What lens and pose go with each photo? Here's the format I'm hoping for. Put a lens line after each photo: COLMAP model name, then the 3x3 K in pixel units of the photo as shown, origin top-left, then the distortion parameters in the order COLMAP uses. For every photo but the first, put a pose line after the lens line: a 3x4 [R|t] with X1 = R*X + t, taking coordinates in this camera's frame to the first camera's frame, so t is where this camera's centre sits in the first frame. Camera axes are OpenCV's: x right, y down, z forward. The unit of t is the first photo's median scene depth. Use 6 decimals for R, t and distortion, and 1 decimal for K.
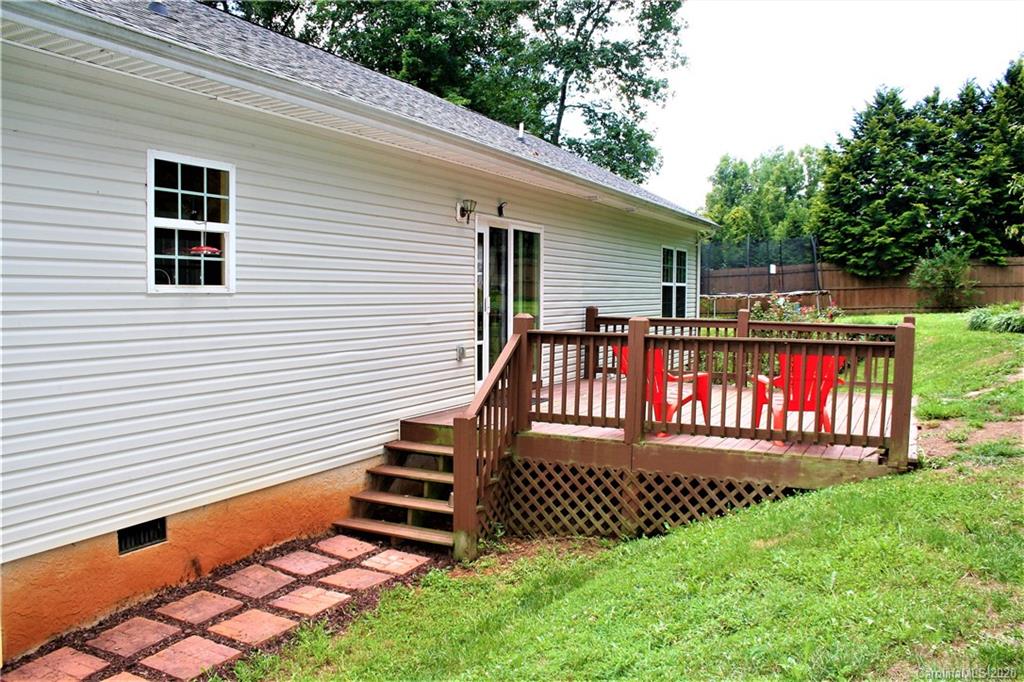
lens RADIAL K [[851.9, 0, 518.0], [0, 851.9, 338.6], [0, 0, 1]] dist [-0.147259, 0.118634]
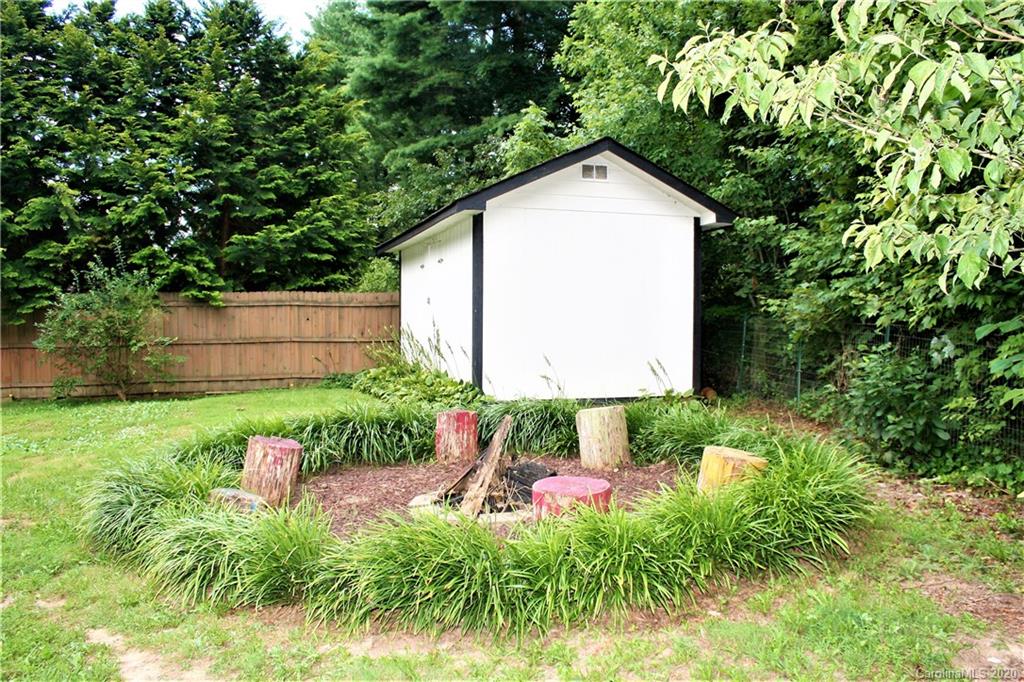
lens RADIAL K [[851.9, 0, 514.6], [0, 851.9, 338.1], [0, 0, 1]] dist [-0.147259, 0.118634]
pose [[0.657439, -0.013432, 0.753388, 0.293518], [0.040571, 0.999022, -0.017592, -0.049617], [-0.752414, 0.042131, 0.657341, 0.473677]]
